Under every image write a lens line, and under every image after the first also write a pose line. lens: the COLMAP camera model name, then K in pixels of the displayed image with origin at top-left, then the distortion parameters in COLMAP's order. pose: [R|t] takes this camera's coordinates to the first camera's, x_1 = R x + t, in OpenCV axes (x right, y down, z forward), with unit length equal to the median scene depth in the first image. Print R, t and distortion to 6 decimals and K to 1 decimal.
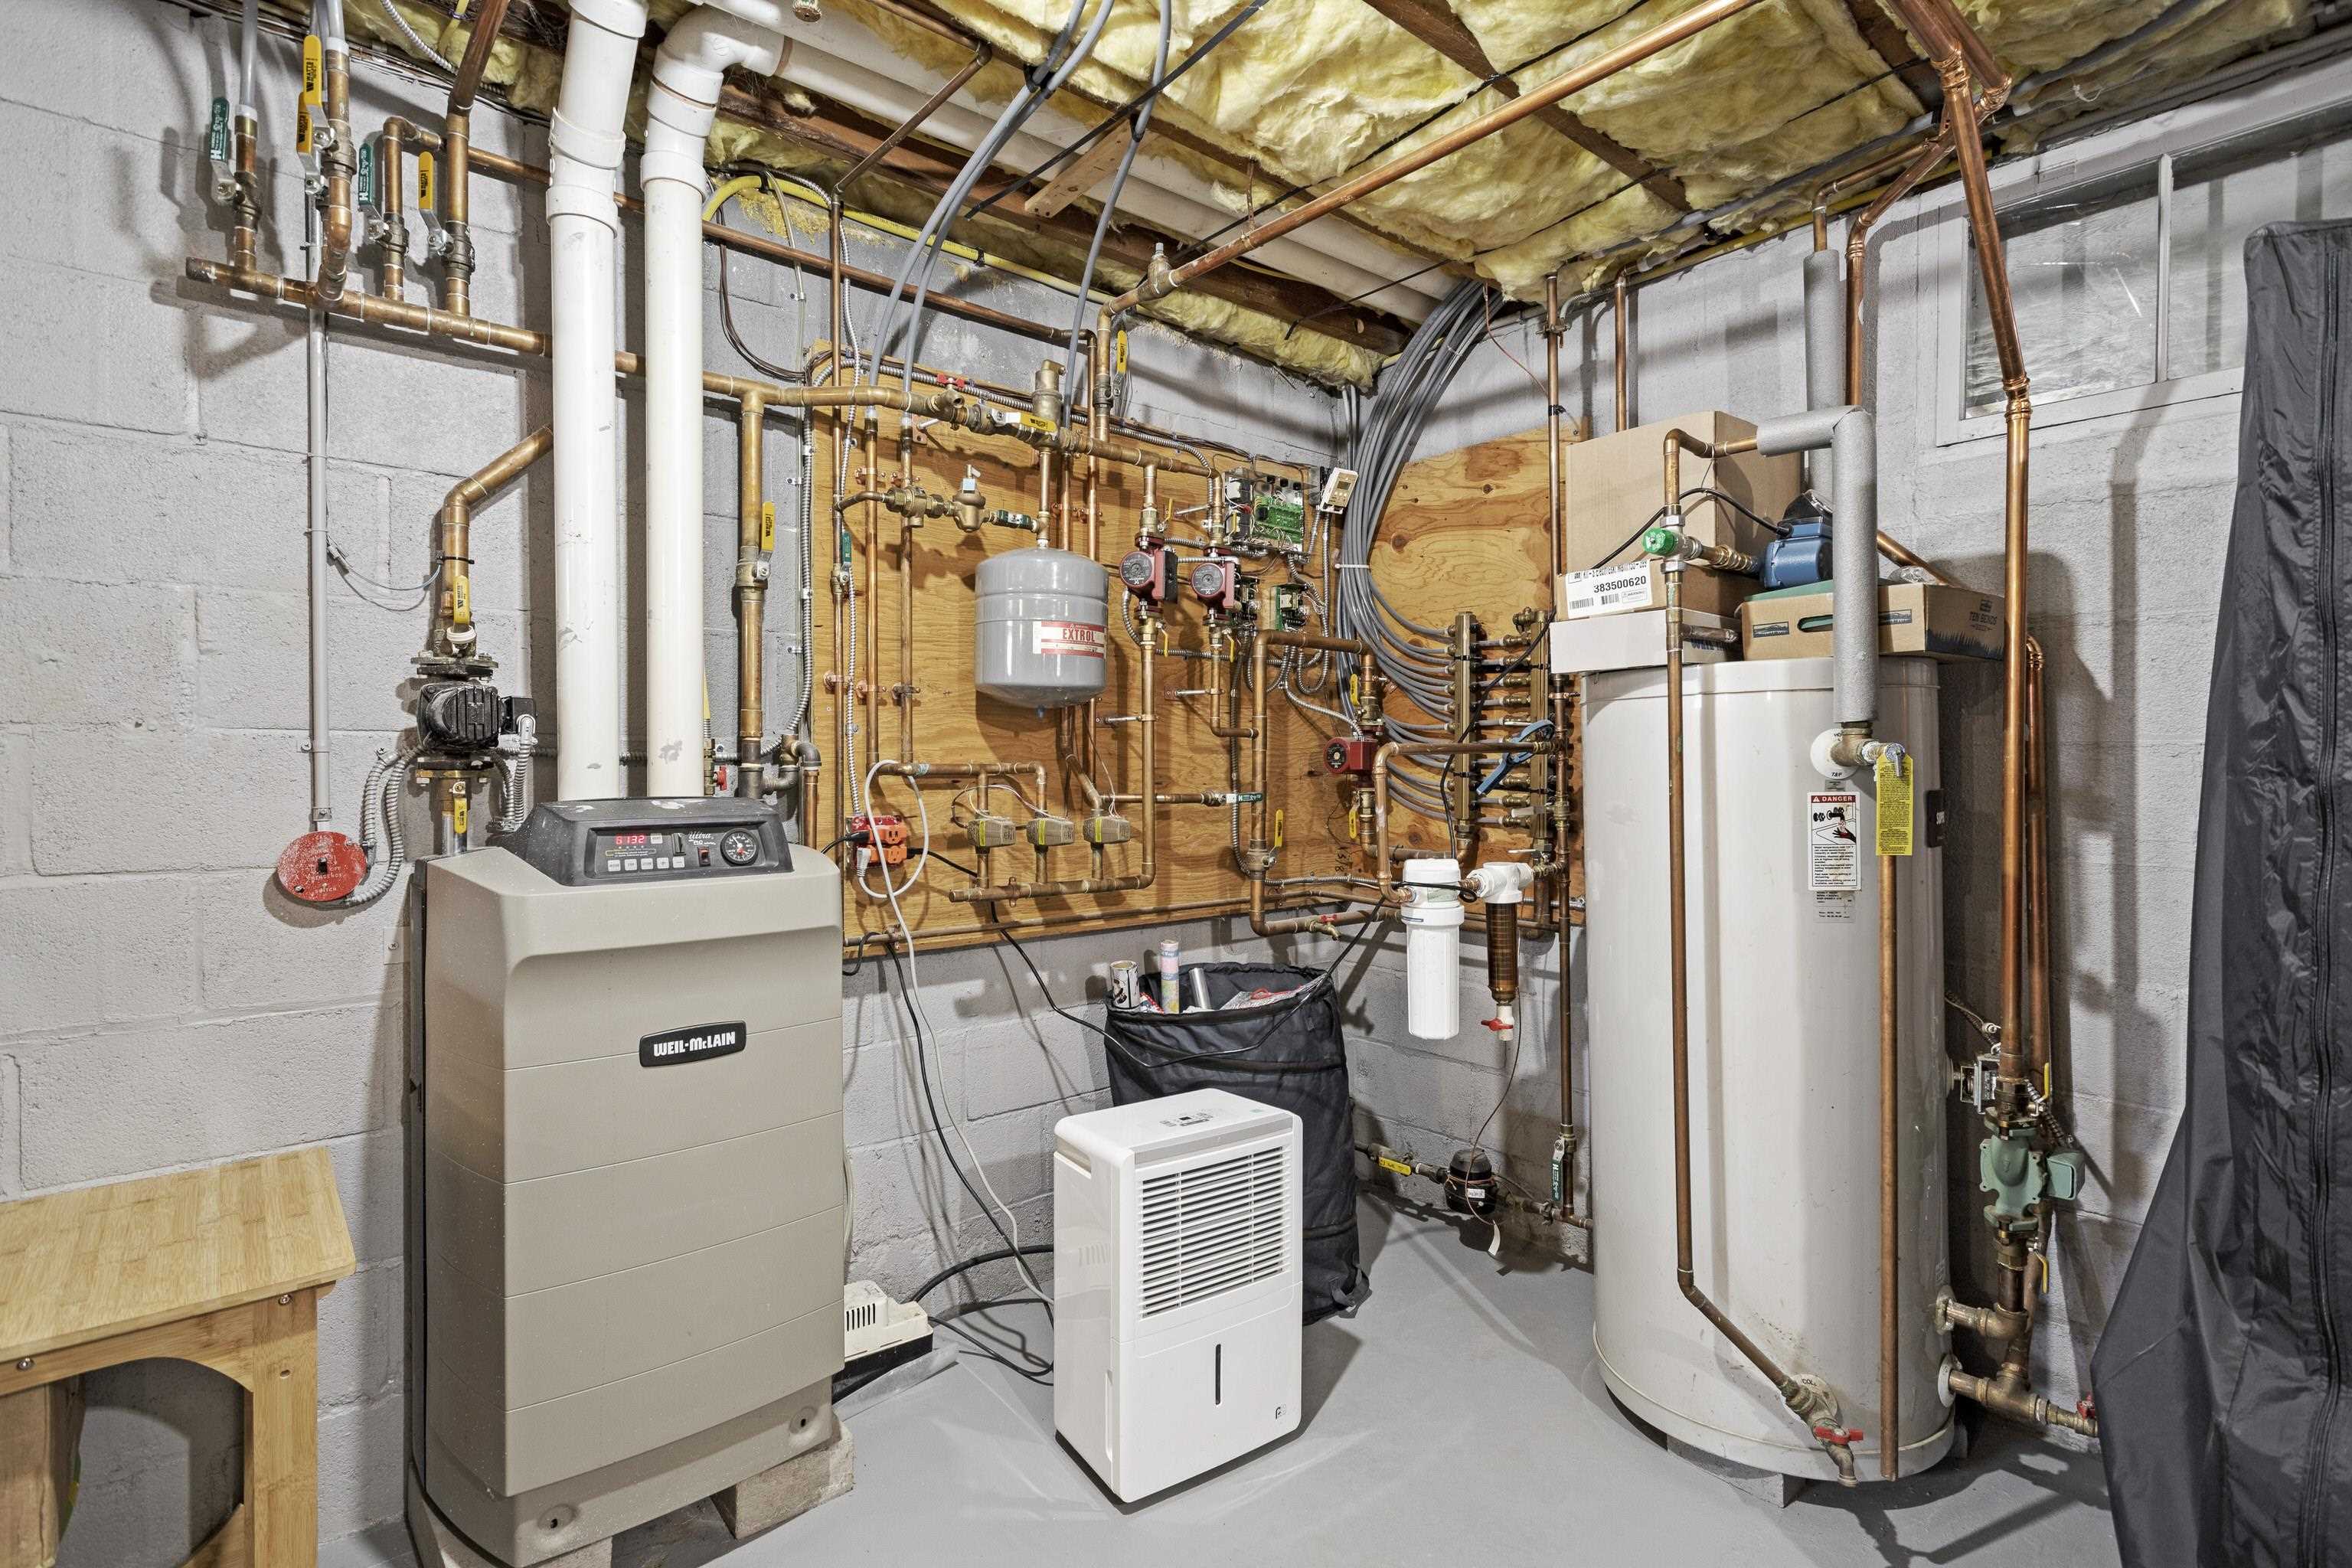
lens RADIAL K [[1110.6, 0, 1175.0], [0, 1110.6, 777.8], [0, 0, 1]] dist [-0.001241, -0.000186]
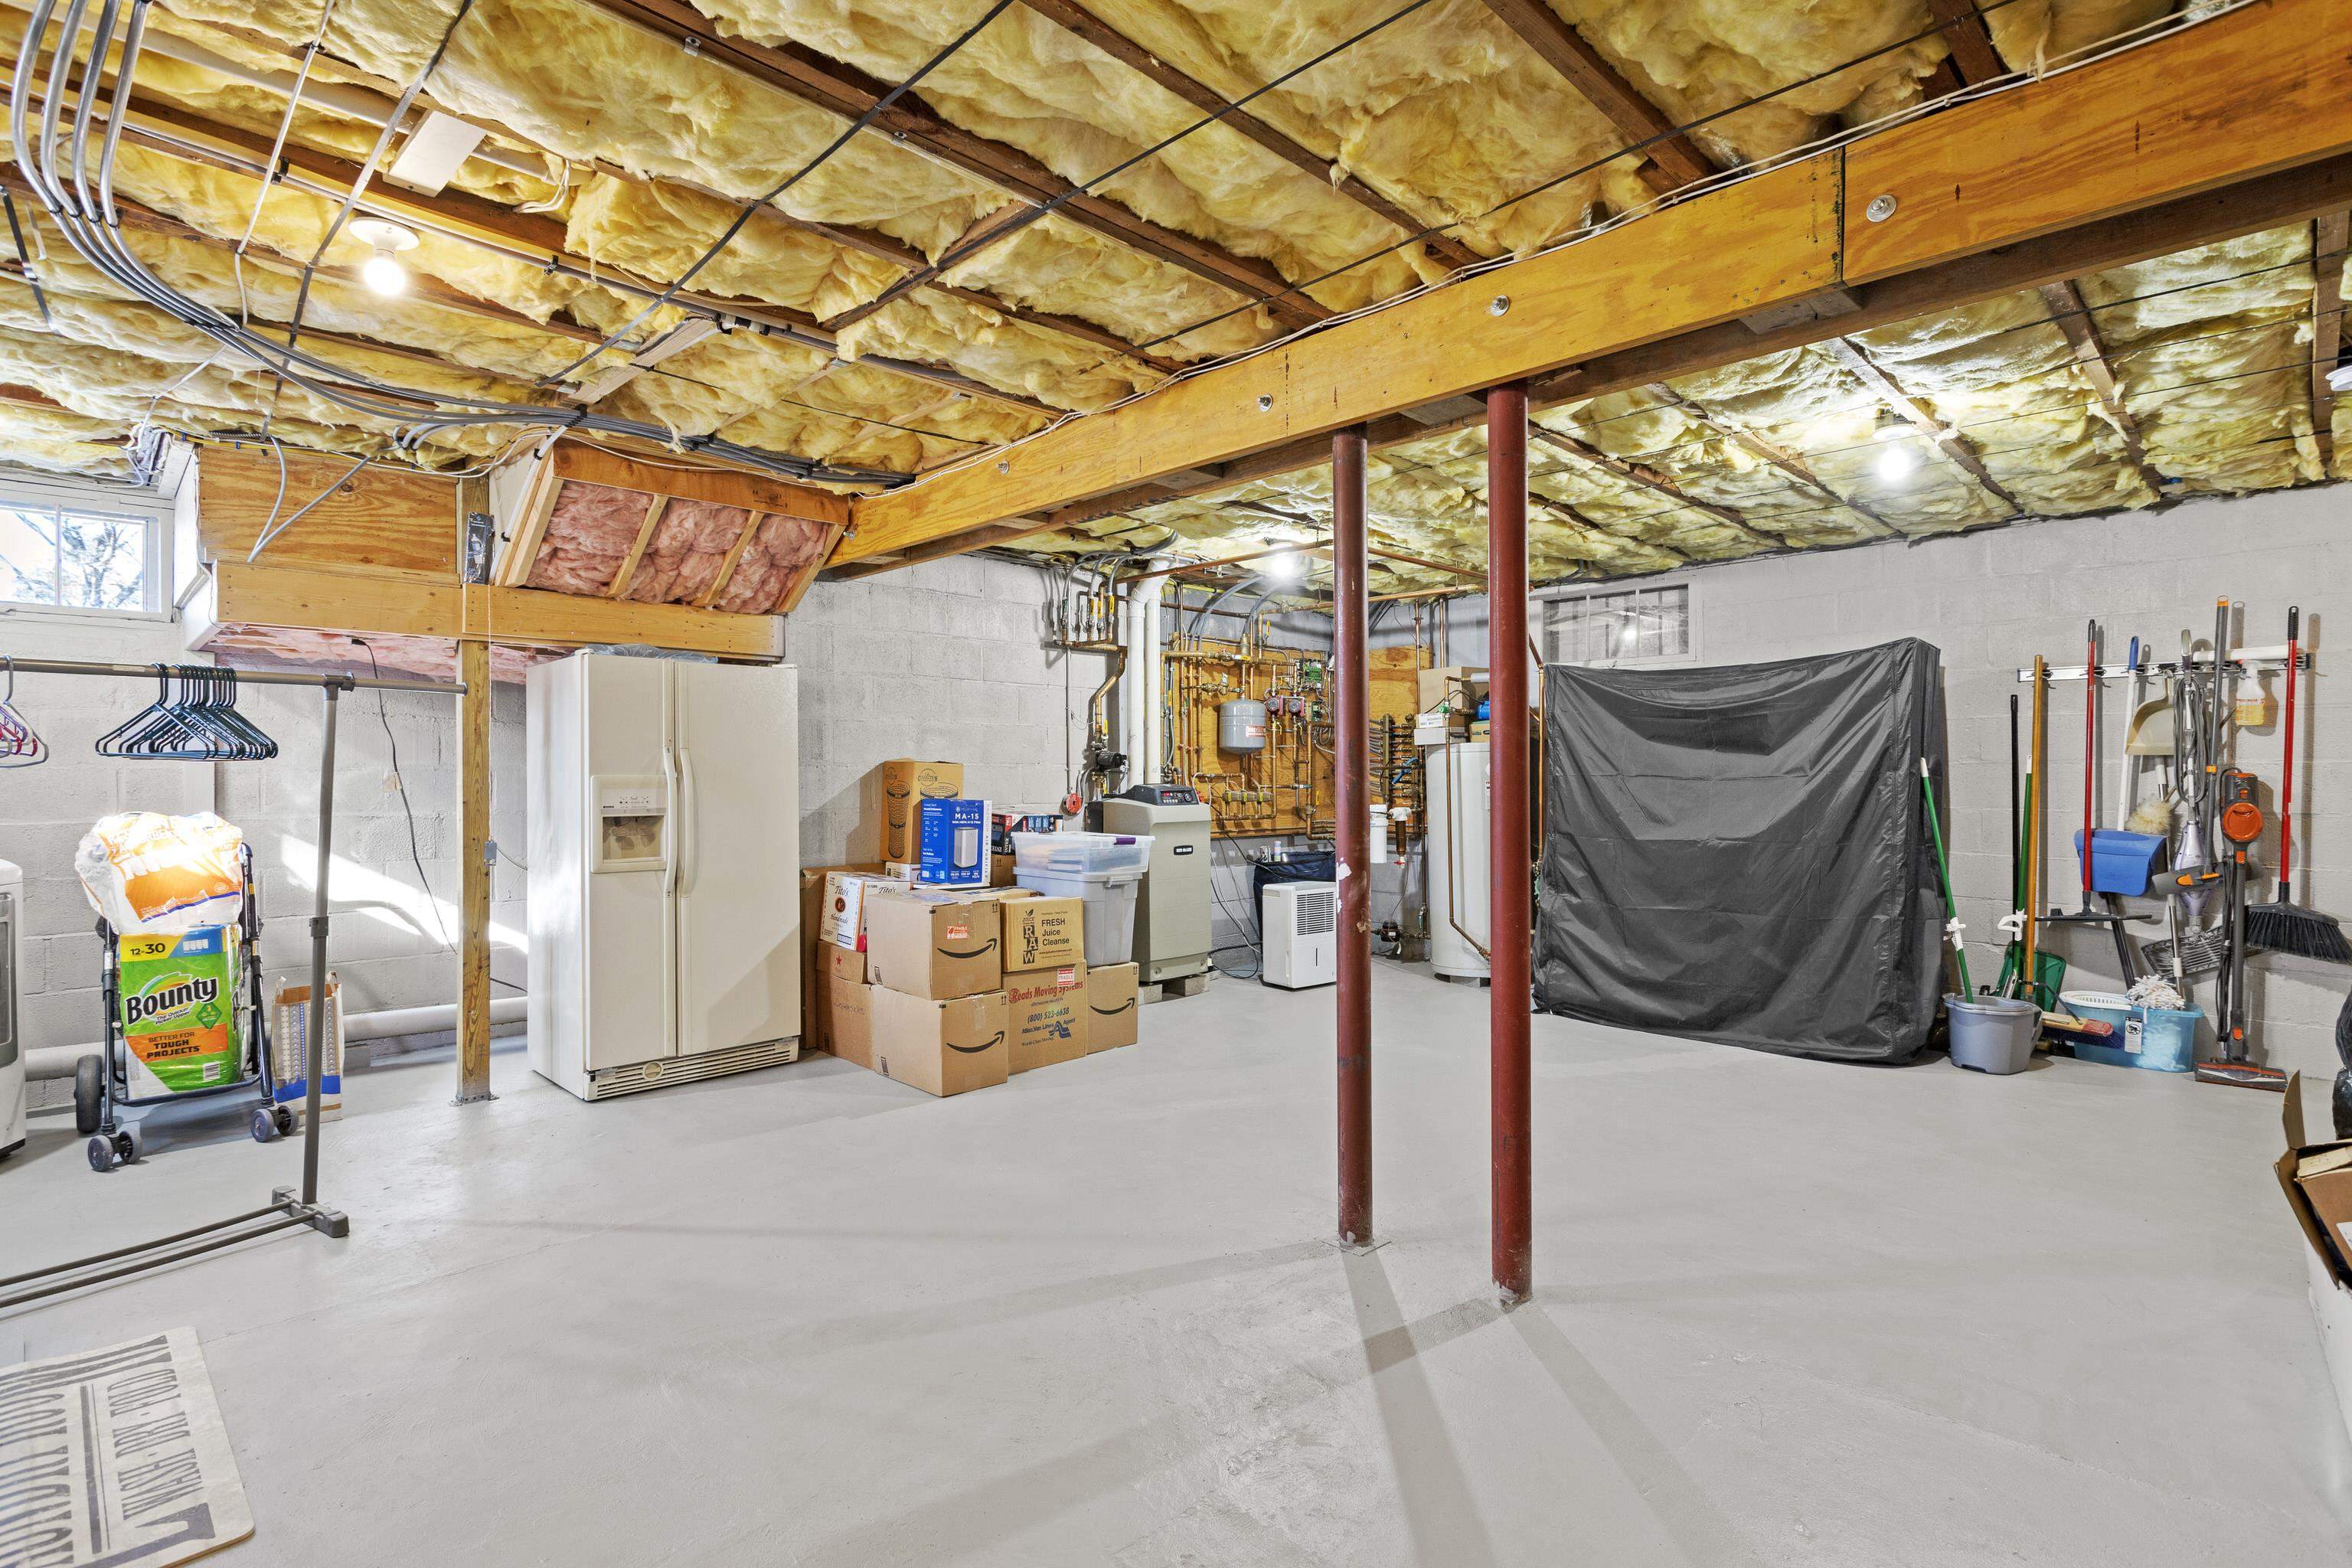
lens RADIAL K [[1110.6, 0, 1177.5], [0, 1110.6, 787.3], [0, 0, 1]] dist [-0.001241, -0.000186]
pose [[0.996787, -0.005374, 0.079922, -0.527066], [0.005543, 0.999983, -0.001887, 0.027414], [-0.079910, 0.002324, 0.996799, -1.877624]]
